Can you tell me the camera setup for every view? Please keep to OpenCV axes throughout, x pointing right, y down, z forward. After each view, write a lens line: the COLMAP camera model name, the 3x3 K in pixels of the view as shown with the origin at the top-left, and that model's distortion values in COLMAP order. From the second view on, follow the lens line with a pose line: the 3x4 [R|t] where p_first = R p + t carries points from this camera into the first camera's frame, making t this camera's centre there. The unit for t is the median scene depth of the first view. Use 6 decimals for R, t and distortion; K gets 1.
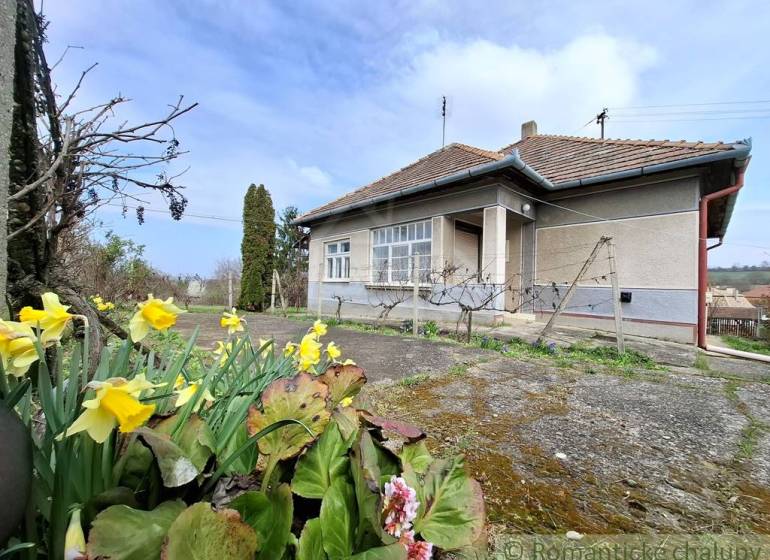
lens RADIAL K [[301.9, 0, 390.5], [0, 301.9, 279.4], [0, 0, 1]] dist [-0.001445, -0.000245]
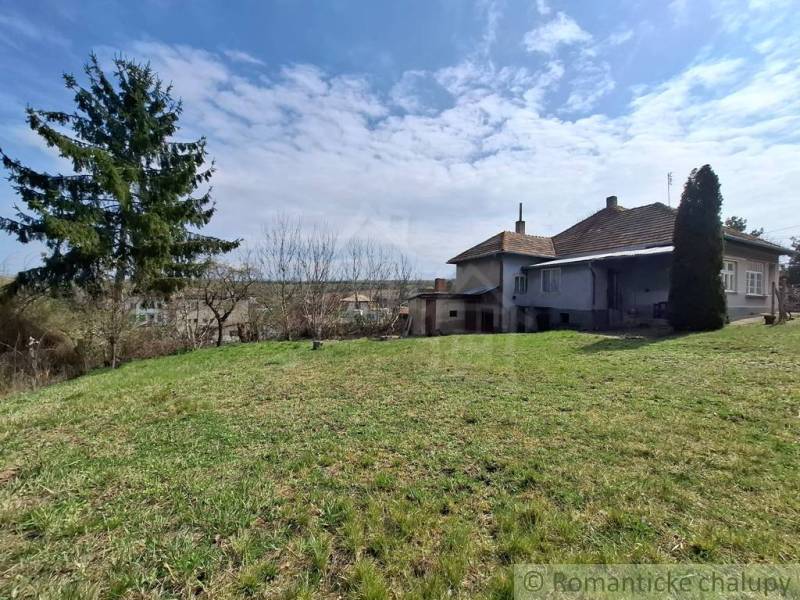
lens RADIAL K [[331.5, 0, 392.1], [0, 331.5, 333.7], [0, 0, 1]] dist [0.000160, -0.000129]
pose [[0.302097, -0.089166, 0.949098, -3.972413], [-0.016310, 0.994987, 0.098668, 0.146405], [-0.953138, -0.045287, 0.299129, 3.836842]]
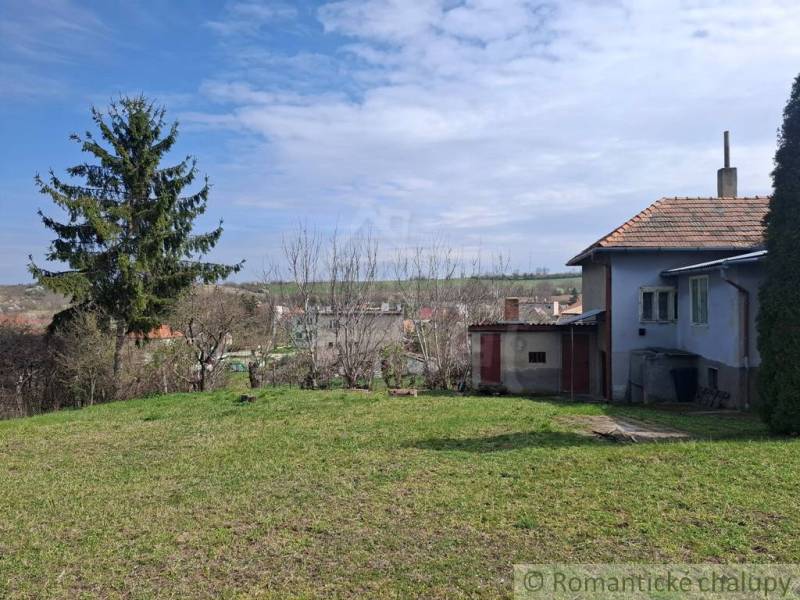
lens RADIAL K [[536.3, 0, 400.6], [0, 536.3, 337.2], [0, 0, 1]] dist [0.002079, -0.037721]
pose [[0.779131, -0.055436, 0.624405, -3.018194], [0.011145, 0.997150, 0.074622, -0.124069], [-0.626762, -0.051181, 0.777528, 2.130537]]
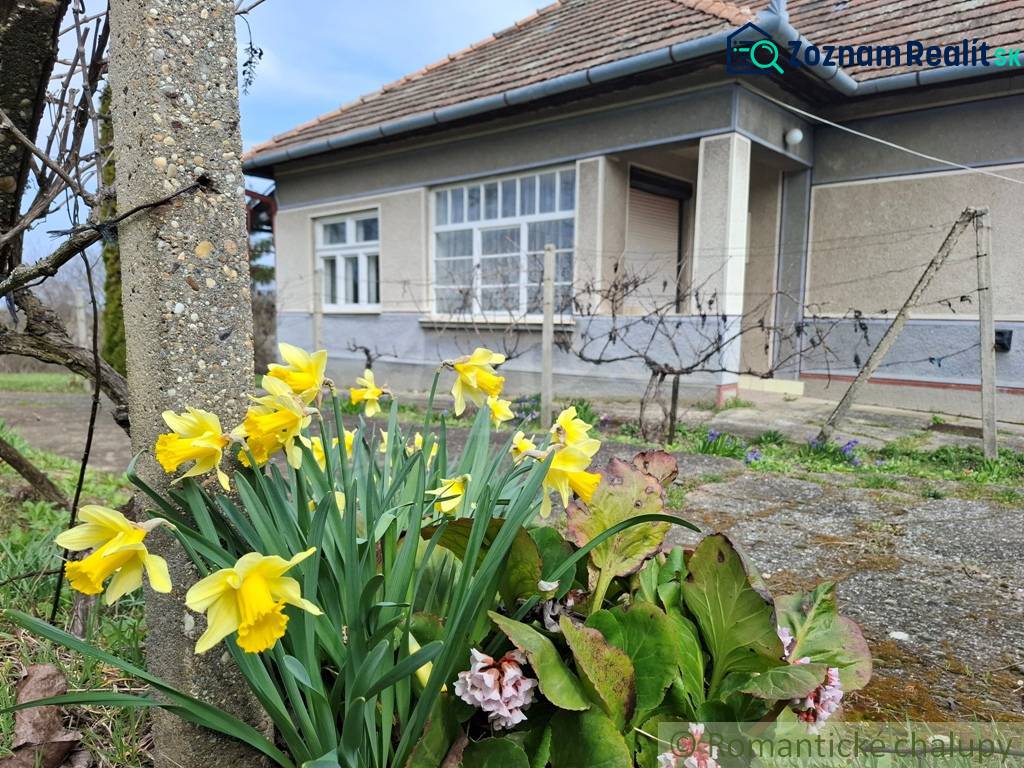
lens RADIAL K [[709.9, 0, 512.0], [0, 709.9, 384.0], [0, 0, 1]] dist [0.037703, -0.044467]
pose [[0.997291, -0.015912, 0.071817, -0.043544], [0.007953, 0.993925, 0.109776, -0.001878], [-0.073127, -0.108907, 0.991359, -0.035011]]
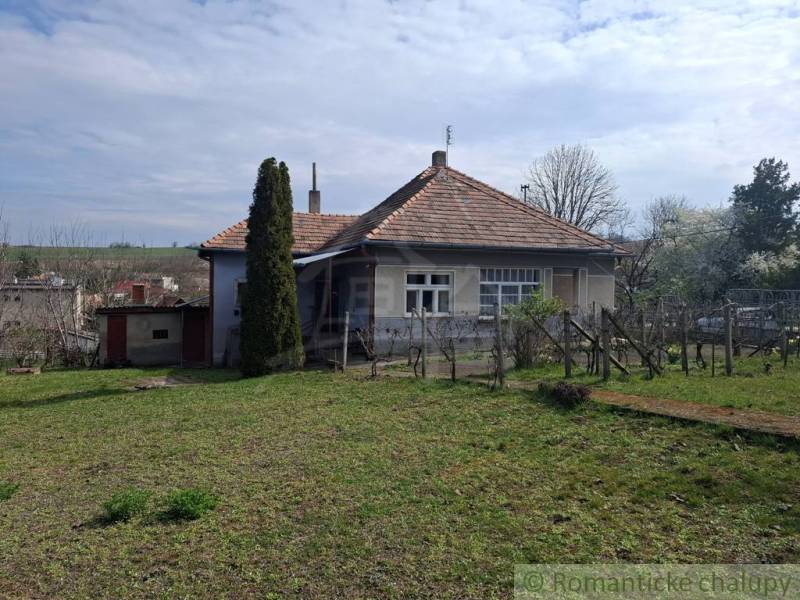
lens RADIAL K [[554.6, 0, 400.0], [0, 554.6, 300.0], [0, 0, 1]] dist [0.037703, -0.044467]
pose [[0.402715, -0.045338, 0.914202, -3.369948], [-0.015493, 0.998292, 0.056333, -0.266223], [-0.915194, -0.036849, 0.401324, 0.815483]]
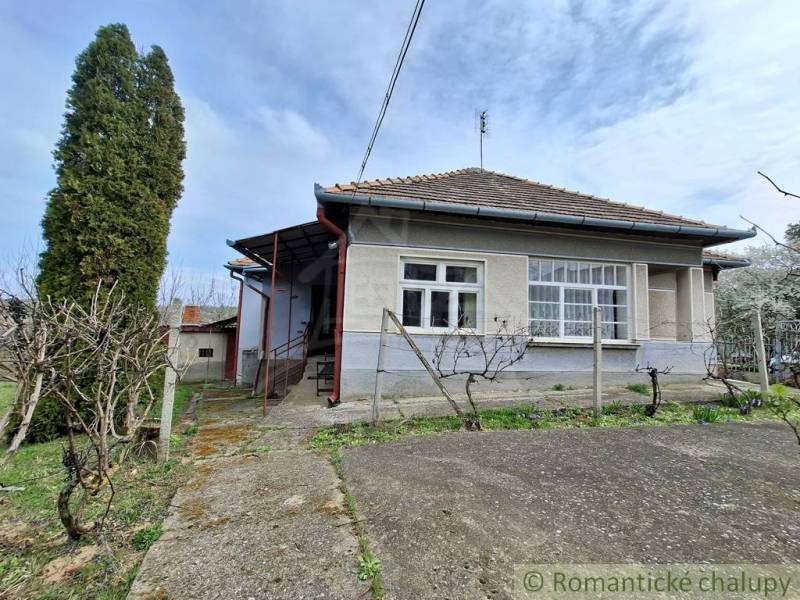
lens RADIAL K [[321.5, 0, 404.3], [0, 321.5, 303.4], [0, 0, 1]] dist [-0.012963, 0.000045]
pose [[0.579152, 0.063600, 0.812735, -1.348044], [-0.029502, 0.997934, -0.057069, -0.026892], [-0.814685, 0.009075, 0.579832, 1.405497]]
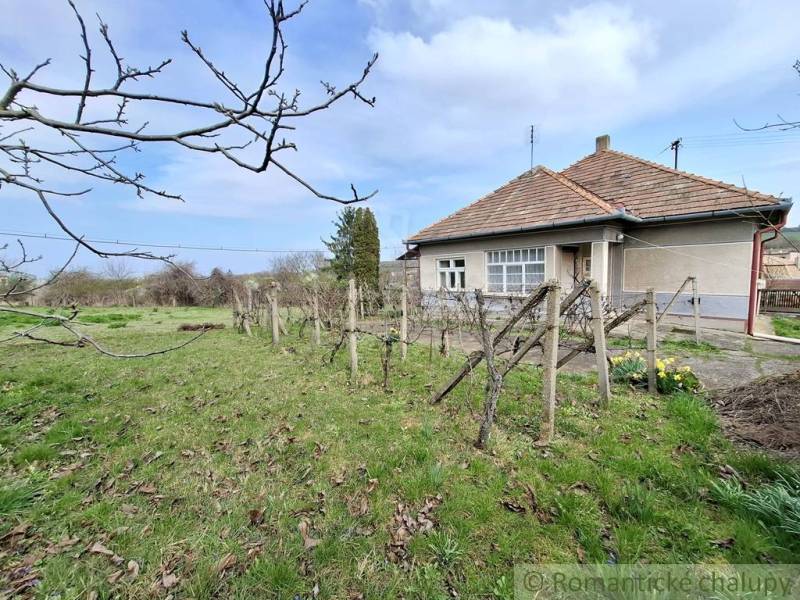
lens RADIAL K [[311.5, 0, 404.3], [0, 311.5, 297.5], [0, 0, 1]] dist [-0.011417, 0.000303]
pose [[0.996652, -0.053422, -0.061893, -0.574932], [0.059809, 0.992521, 0.106421, -0.225399], [0.055744, -0.109766, 0.992393, -0.591524]]
